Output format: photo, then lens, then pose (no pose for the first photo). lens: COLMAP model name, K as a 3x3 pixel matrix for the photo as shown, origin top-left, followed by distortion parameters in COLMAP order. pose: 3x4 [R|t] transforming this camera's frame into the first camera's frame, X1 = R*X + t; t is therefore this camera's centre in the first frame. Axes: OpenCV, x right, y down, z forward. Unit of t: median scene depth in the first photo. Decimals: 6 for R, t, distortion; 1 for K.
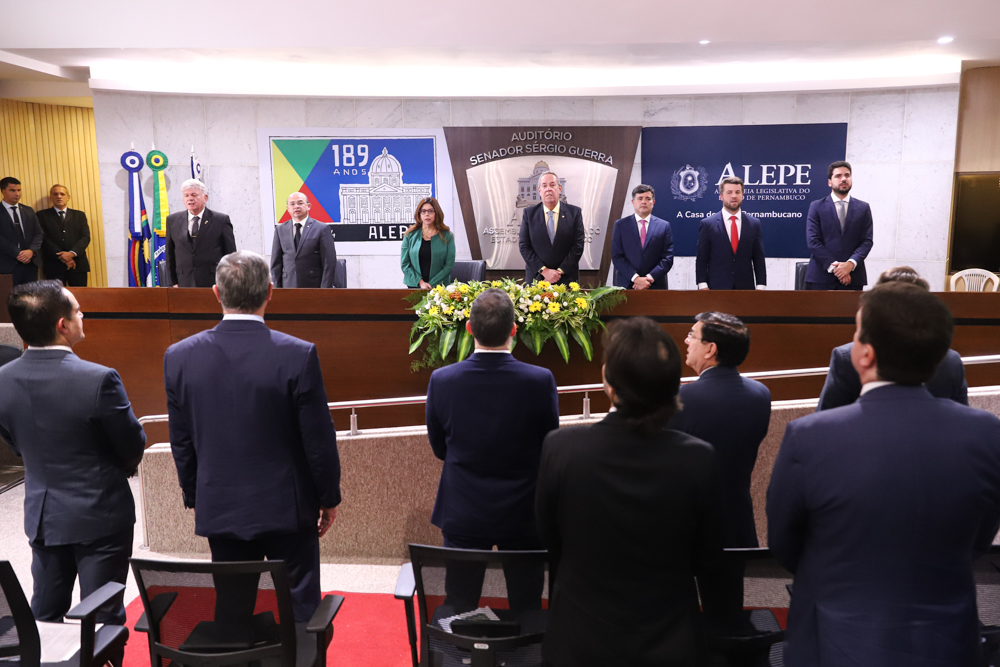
lens RADIAL K [[695.8, 0, 557.6], [0, 695.8, 330.1], [0, 0, 1]] dist [-0.041221, 0.005618]
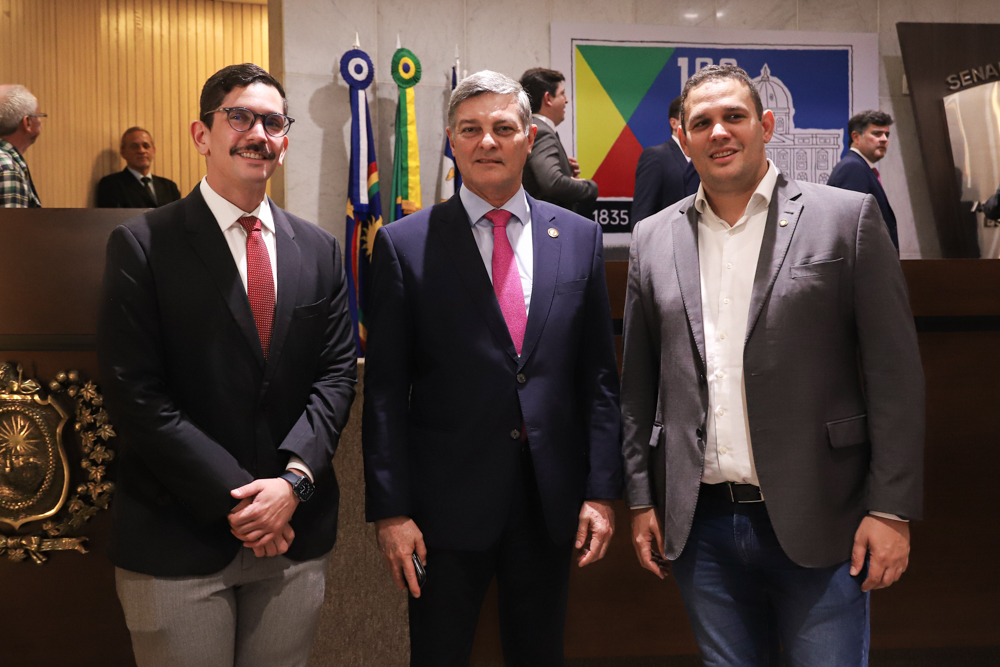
lens RADIAL K [[964.9, 0, 496.0], [0, 964.9, 324.8], [0, 0, 1]] dist [-0.042651, 0.000000]
pose [[0.997765, -0.014370, 0.065261, -0.560240], [0.021104, 0.994384, -0.103704, 0.023661], [-0.063404, 0.104850, 0.992465, 0.285977]]
